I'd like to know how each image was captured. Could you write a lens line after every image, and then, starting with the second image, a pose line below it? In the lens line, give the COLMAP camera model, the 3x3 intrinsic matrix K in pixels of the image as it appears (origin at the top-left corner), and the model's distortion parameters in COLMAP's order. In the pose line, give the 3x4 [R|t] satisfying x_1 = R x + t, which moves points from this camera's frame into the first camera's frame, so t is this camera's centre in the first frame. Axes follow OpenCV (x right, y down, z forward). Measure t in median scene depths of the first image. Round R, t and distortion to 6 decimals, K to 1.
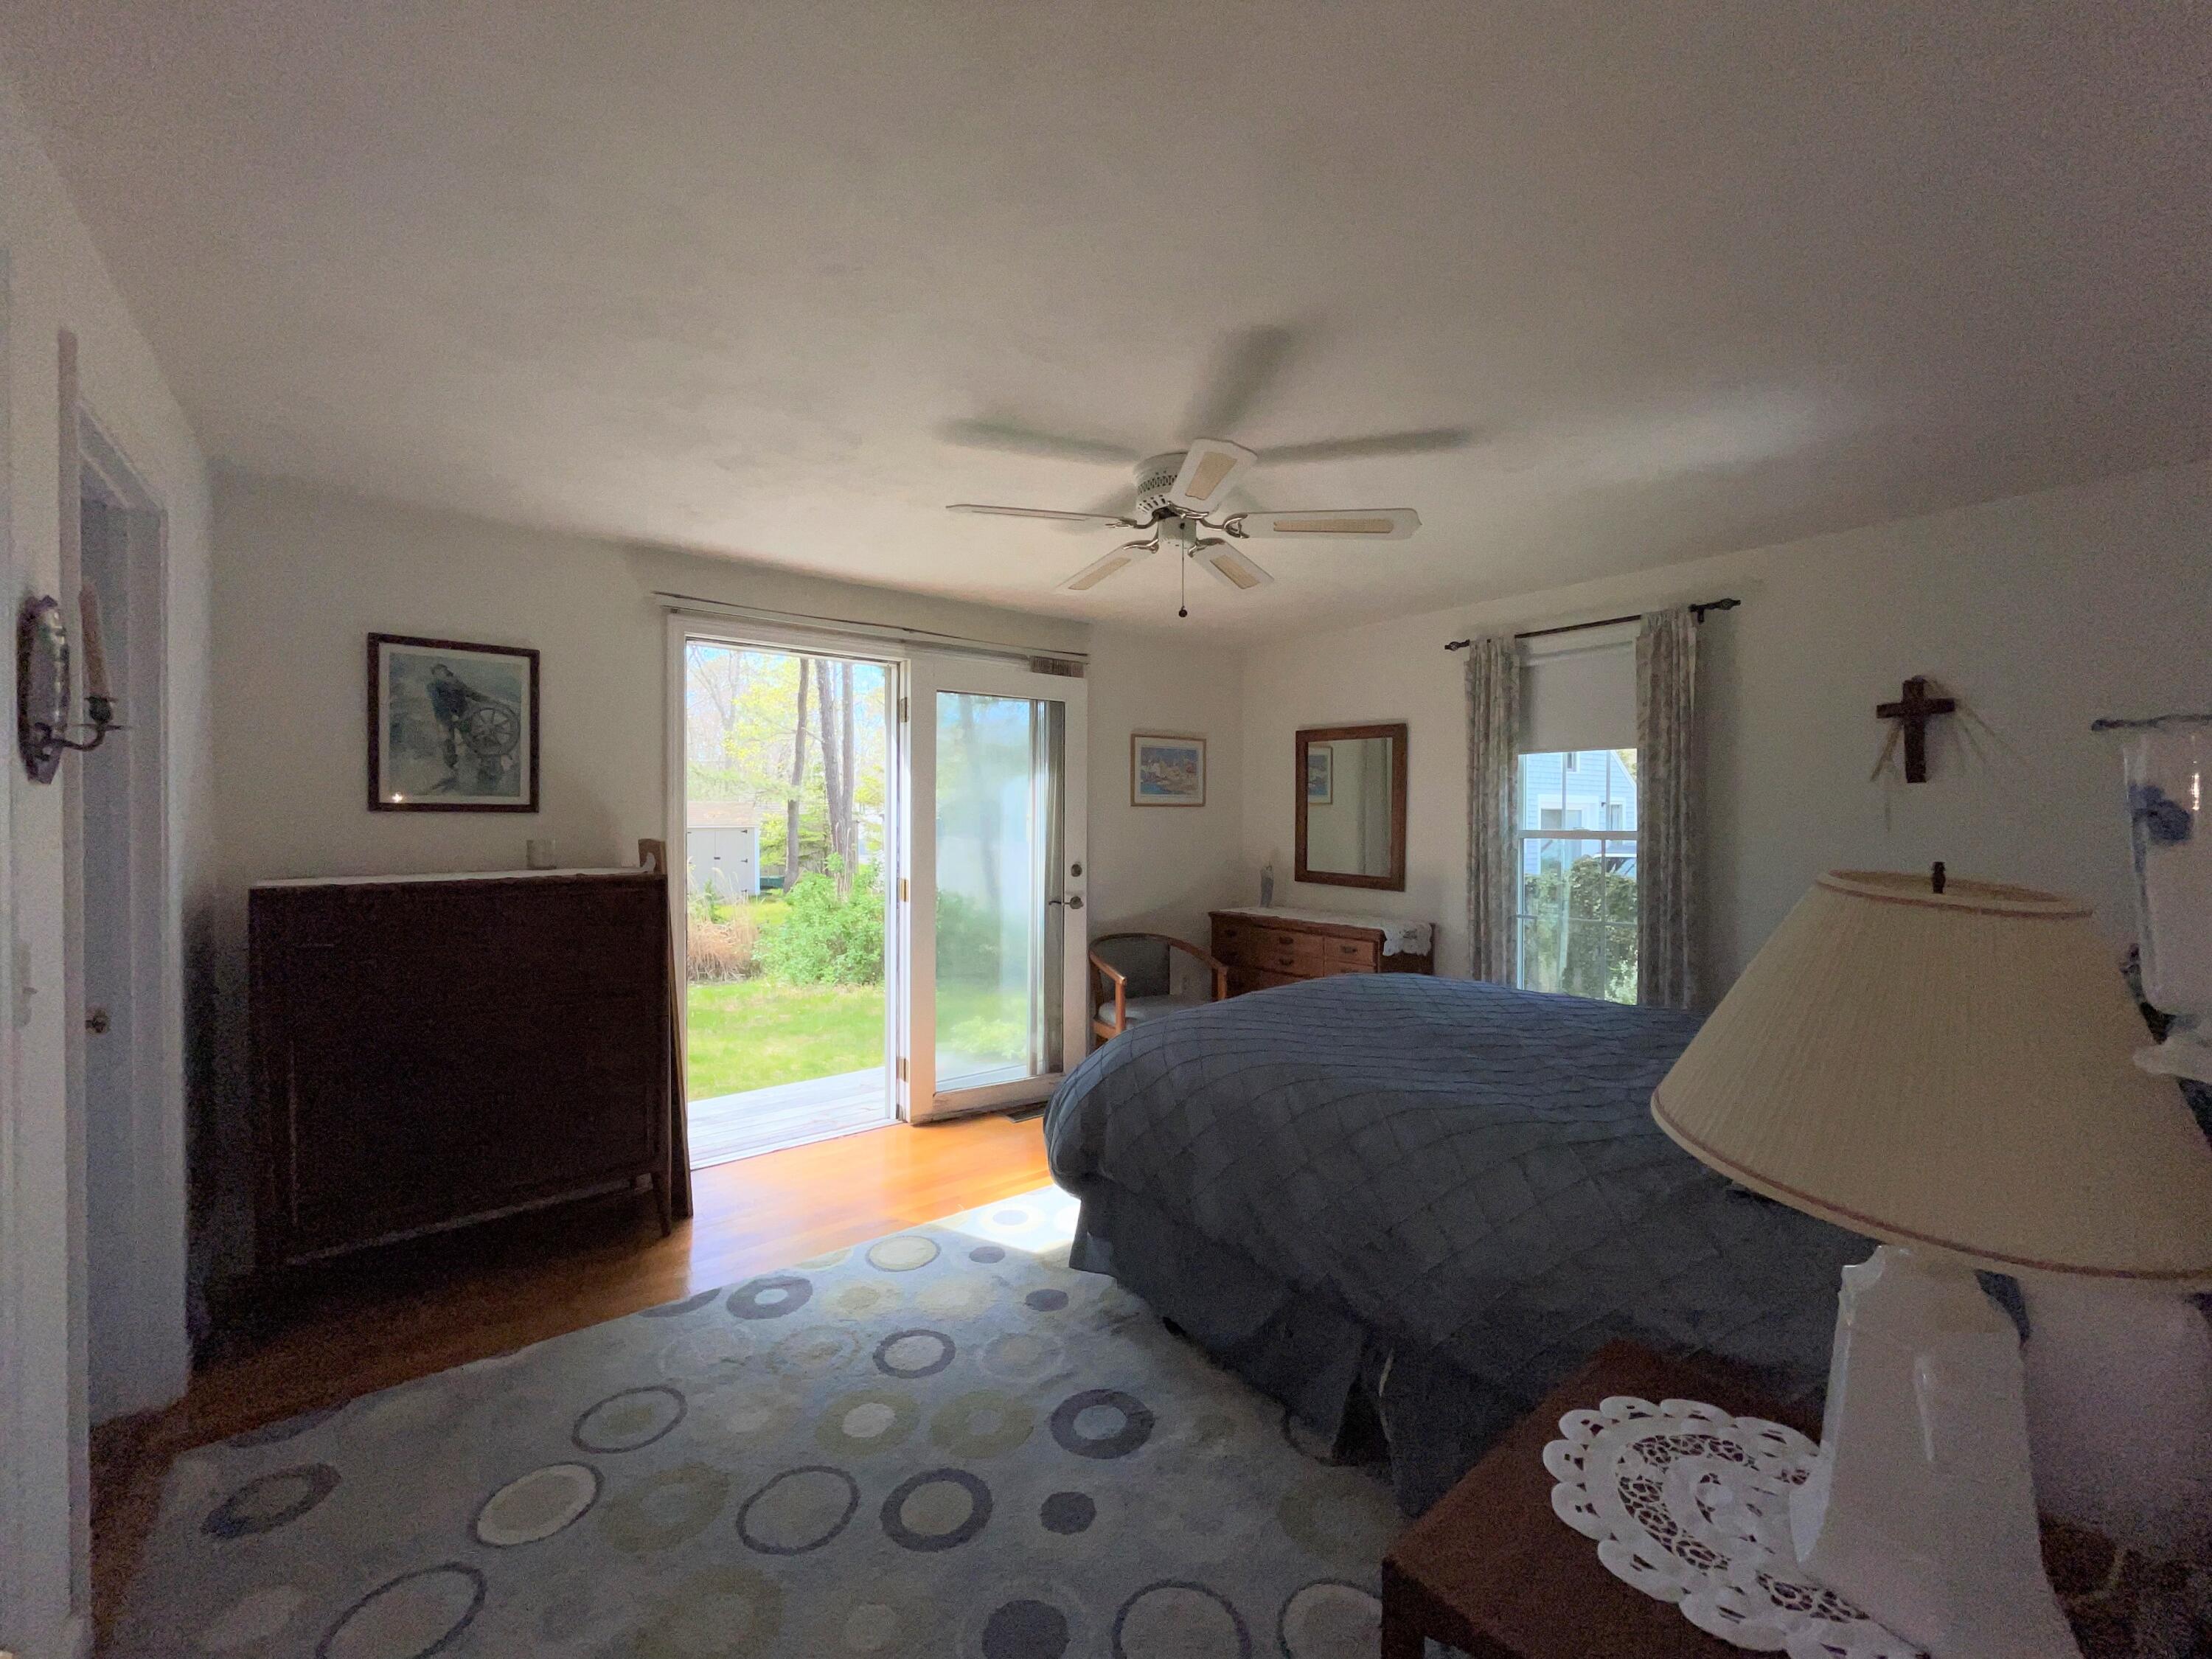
lens RADIAL K [[891.8, 0, 1106.5], [0, 891.8, 823.1], [0, 0, 1]] dist [-0.000802, 0.000457]
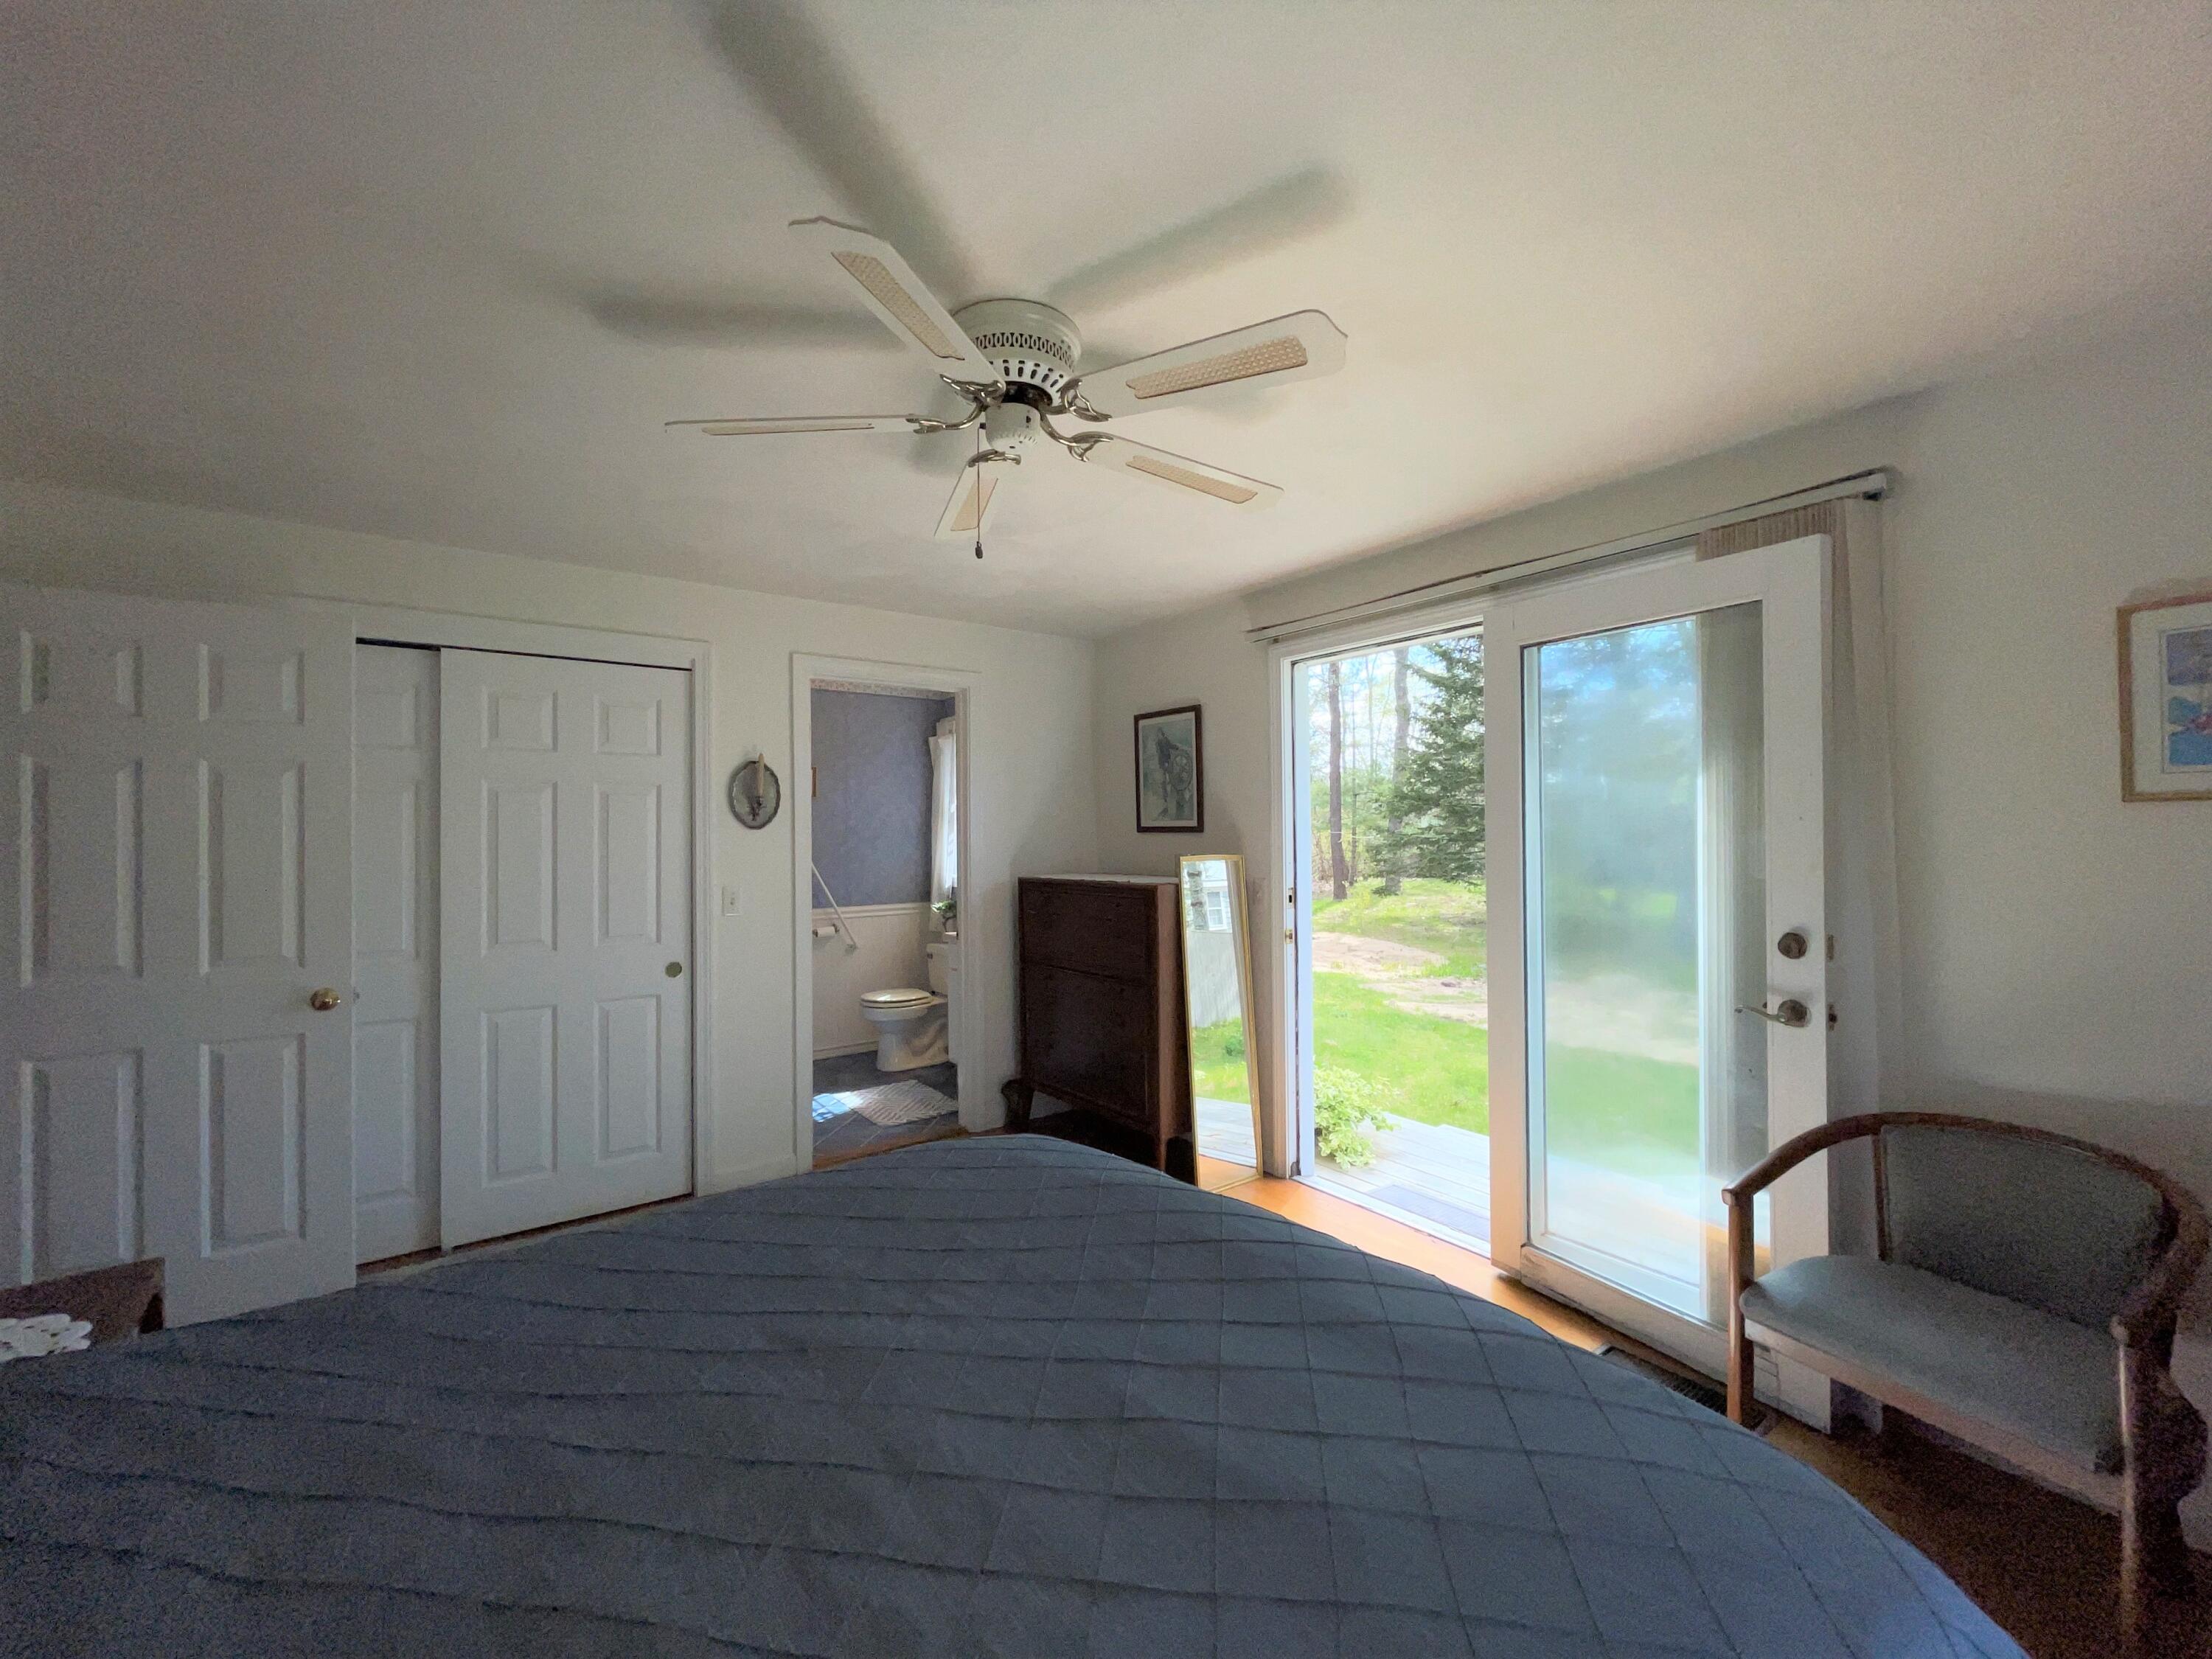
lens RADIAL K [[891.8, 0, 1106.7], [0, 891.8, 834.2], [0, 0, 1]] dist [-0.000802, 0.000457]
pose [[-0.027559, -0.000611, -0.999620, 0.521378], [0.000780, 0.999999, -0.000632, -0.007323], [0.999620, -0.000797, -0.027558, 0.748301]]
